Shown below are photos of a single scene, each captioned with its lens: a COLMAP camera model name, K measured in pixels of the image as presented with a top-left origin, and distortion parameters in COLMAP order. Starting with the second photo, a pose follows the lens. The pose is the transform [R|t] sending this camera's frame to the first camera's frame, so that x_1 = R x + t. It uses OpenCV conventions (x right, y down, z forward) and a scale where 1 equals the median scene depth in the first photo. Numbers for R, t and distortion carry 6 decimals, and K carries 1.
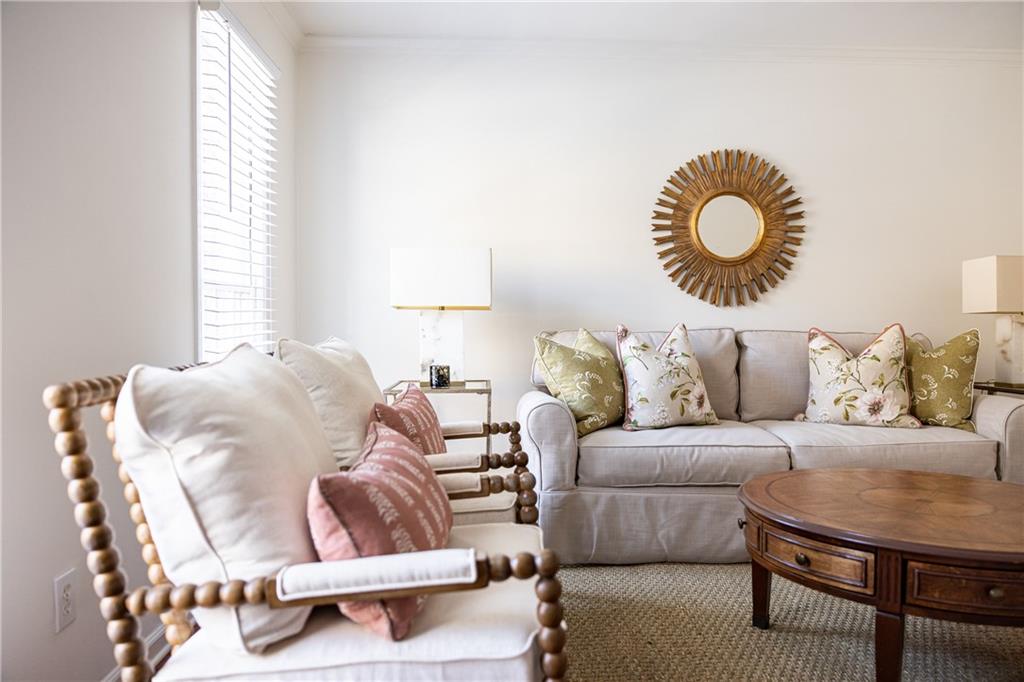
lens RADIAL K [[762.8, 0, 512.0], [0, 762.8, 341.0], [0, 0, 1]] dist [-0.012272, -0.003438]
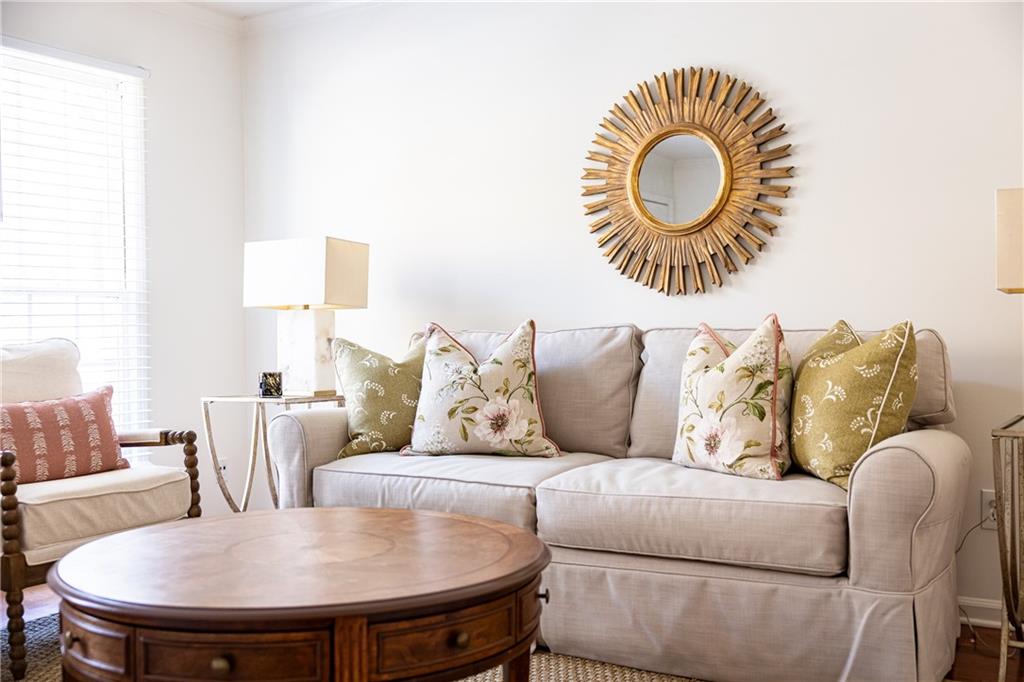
lens RADIAL K [[1027.3, 0, 512.0], [0, 1027.3, 341.0], [0, 0, 1]] dist [0.002735, 0.000458]
pose [[0.822157, -0.007222, -0.569215, 0.835891], [-0.003520, 0.999836, -0.017770, 0.016396], [0.569250, 0.016614, 0.821997, 0.178006]]
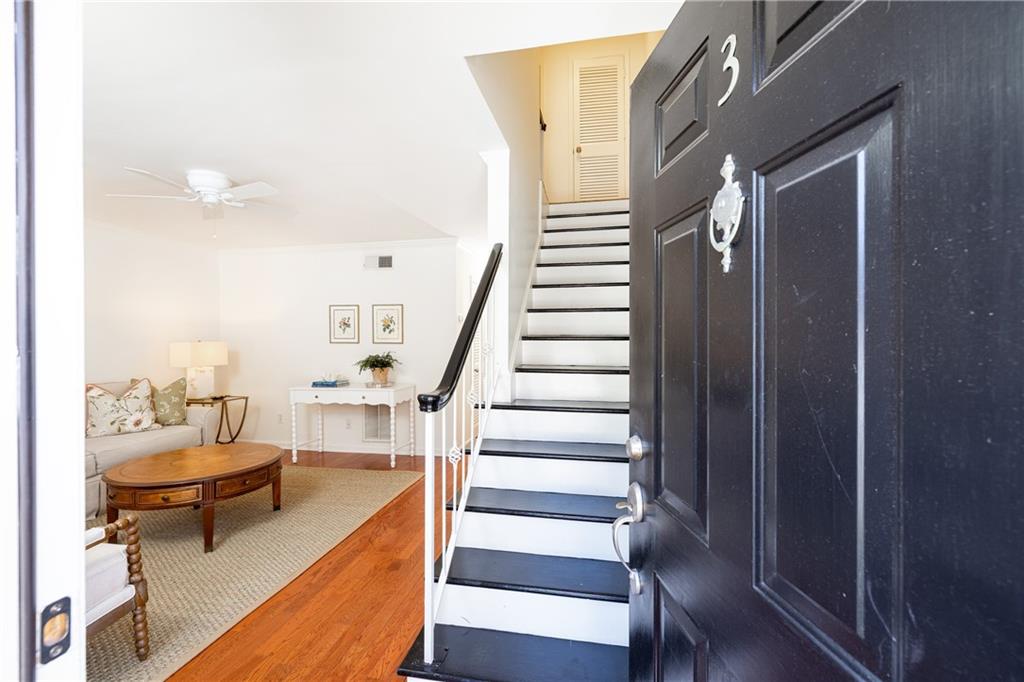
lens RADIAL K [[433.7, 0, 512.0], [0, 433.7, 341.0], [0, 0, 1]] dist [0.000873, 0.000091]
pose [[0.244309, -0.011691, 0.969627, -0.371342], [0.031422, 0.999498, 0.004134, -0.097568], [-0.969188, 0.029457, 0.244554, -0.219517]]
